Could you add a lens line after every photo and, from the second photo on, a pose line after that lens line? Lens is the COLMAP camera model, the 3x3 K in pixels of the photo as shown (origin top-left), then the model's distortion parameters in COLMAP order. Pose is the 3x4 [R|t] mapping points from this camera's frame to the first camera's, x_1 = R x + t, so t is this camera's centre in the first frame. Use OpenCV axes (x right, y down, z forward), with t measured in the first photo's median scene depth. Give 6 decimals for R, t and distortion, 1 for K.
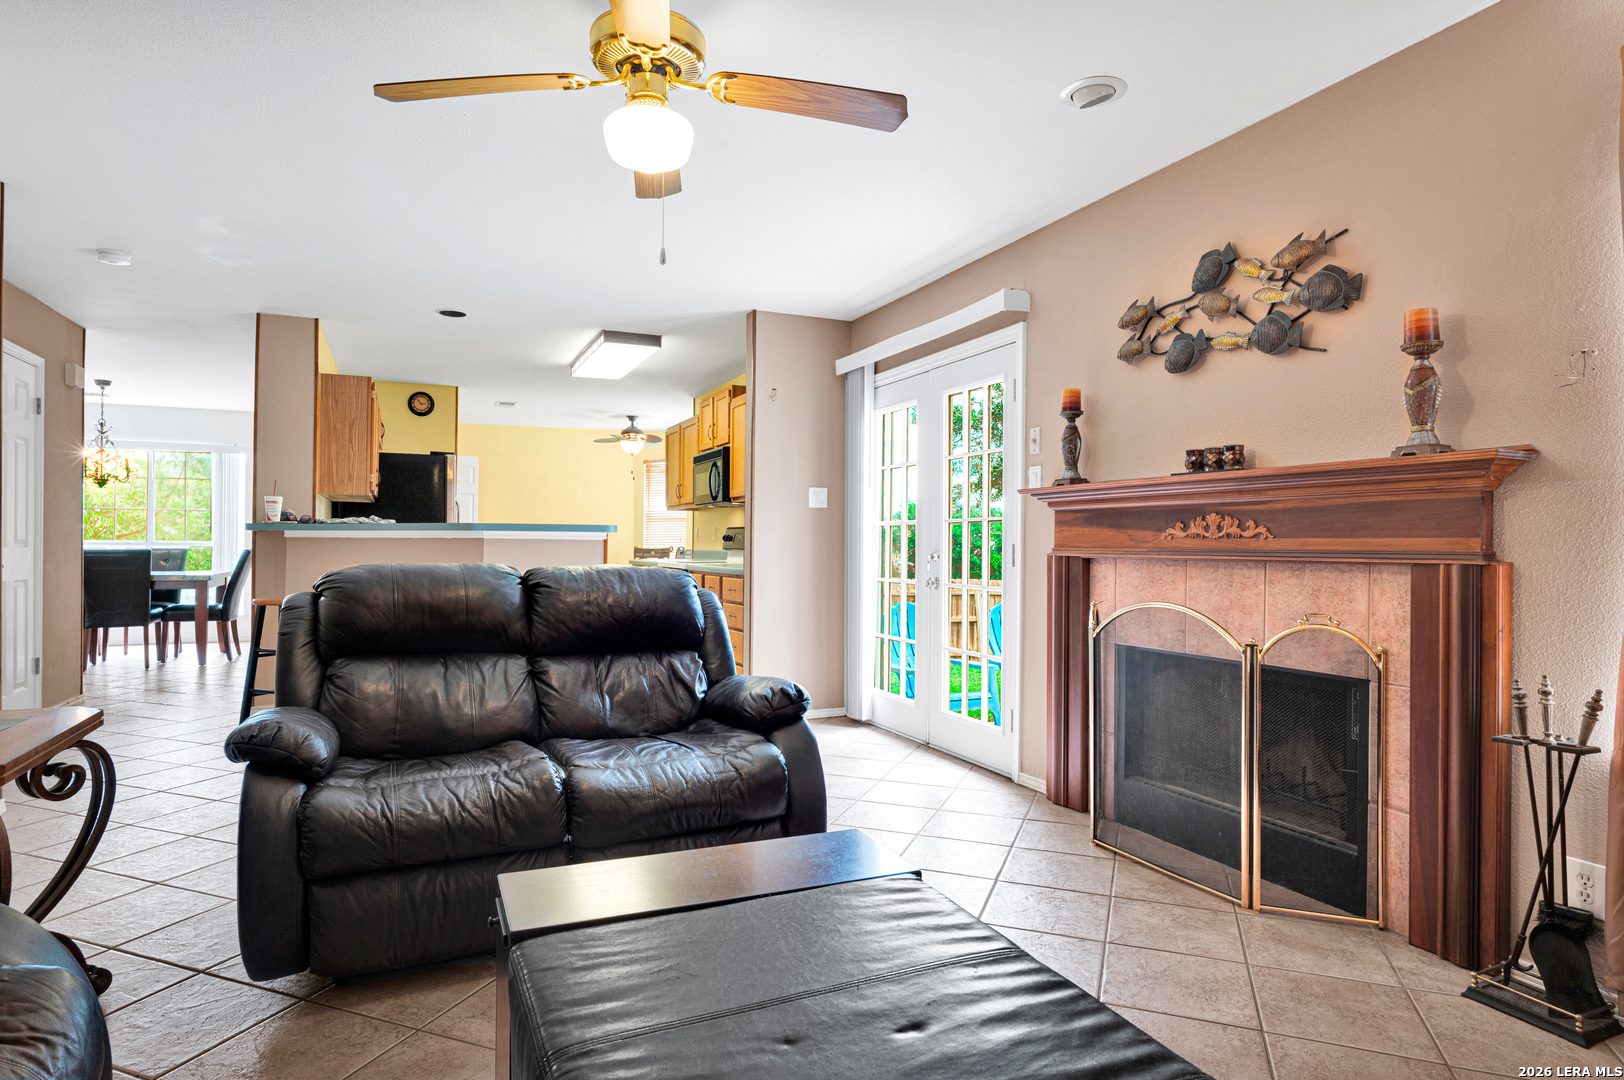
lens RADIAL K [[881.9, 0, 809.6], [0, 881.9, 541.7], [0, 0, 1]] dist [0.003457, -0.002827]
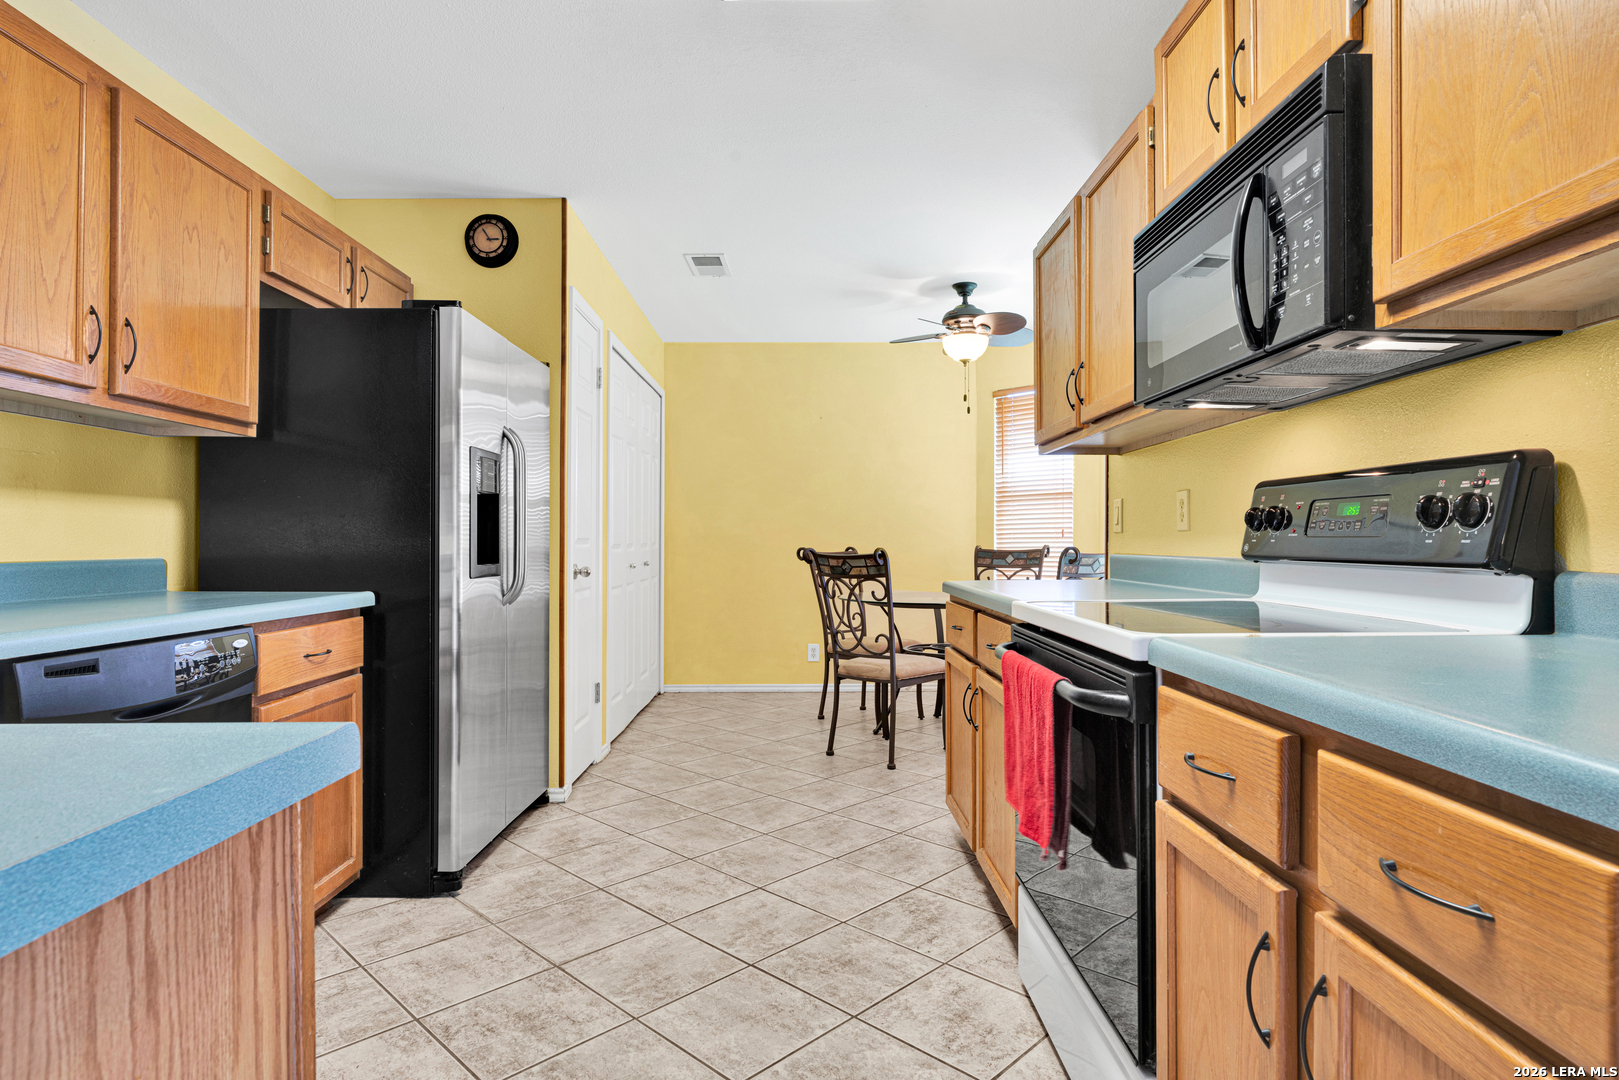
lens RADIAL K [[879.2, 0, 808.8], [0, 879.2, 544.3], [0, 0, 1]] dist [0.003457, -0.002827]
pose [[0.916561, -0.008315, -0.399808, -0.085055], [0.010264, 0.999944, 0.002735, 0.001792], [0.399763, -0.006611, 0.916595, 0.513651]]
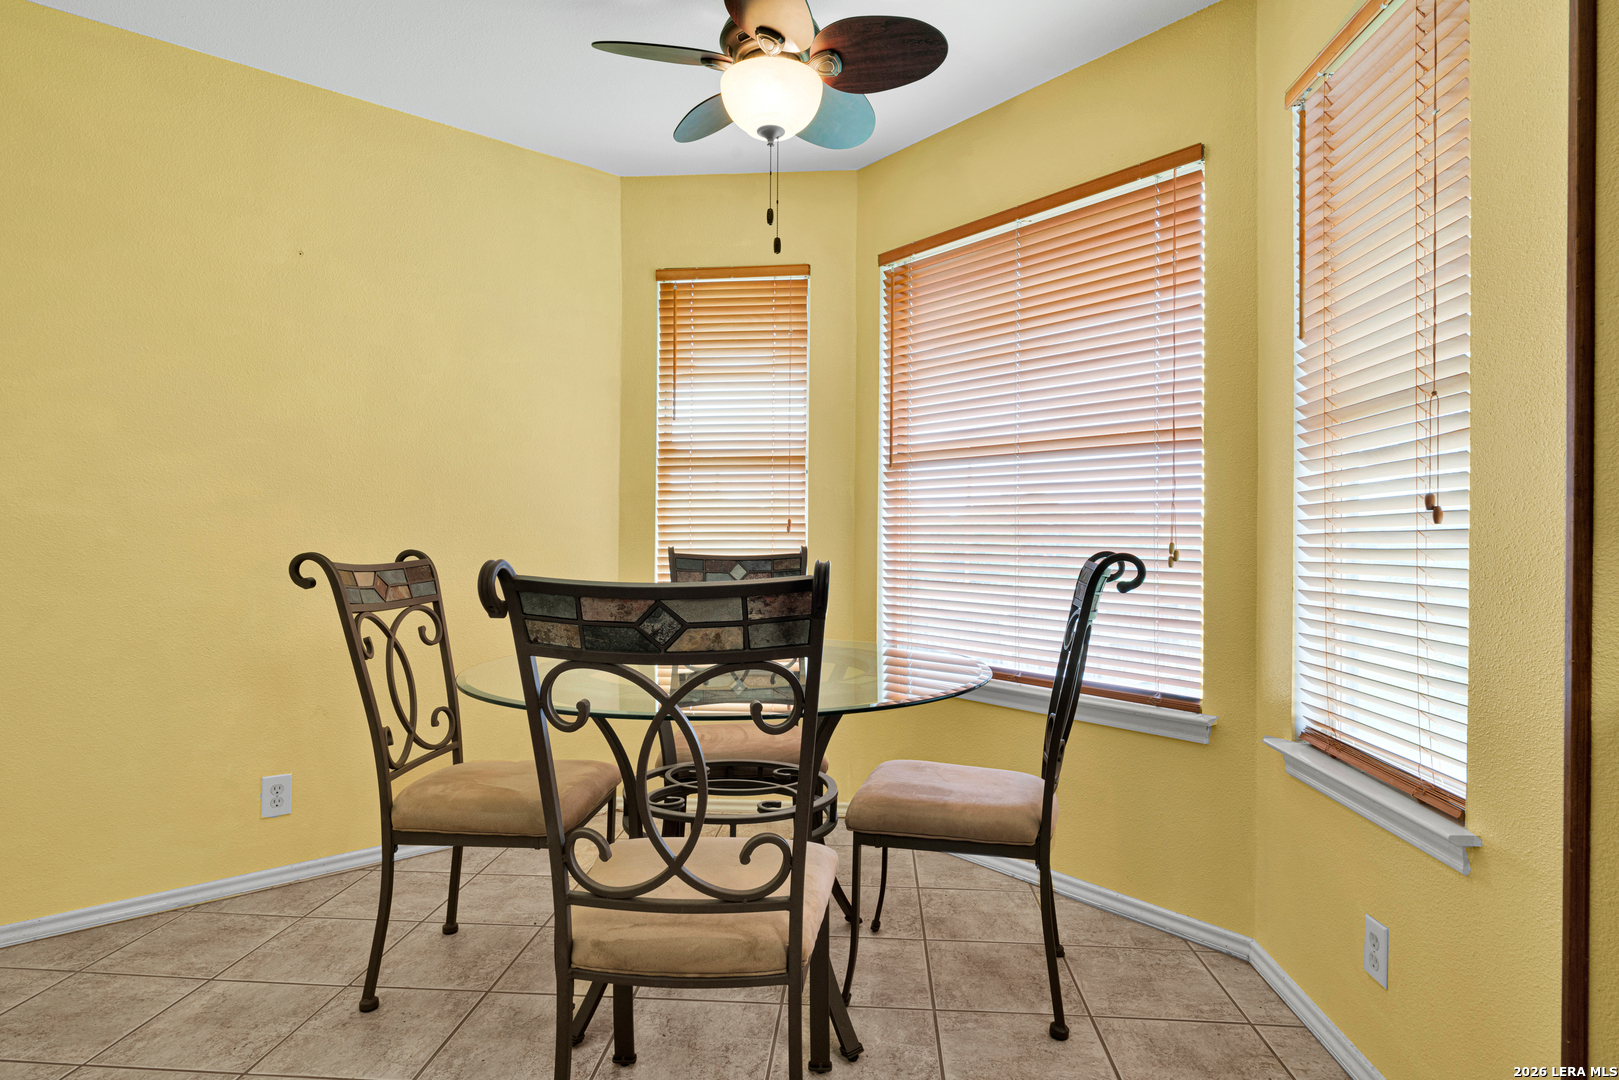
lens RADIAL K [[879.2, 0, 800.6], [0, 879.2, 539.0], [0, 0, 1]] dist [0.003457, -0.002827]
pose [[0.960156, -0.006110, 0.279398, -0.261625], [0.004993, 0.999976, 0.004710, 0.001392], [-0.279420, -0.003127, 0.960164, 0.798546]]
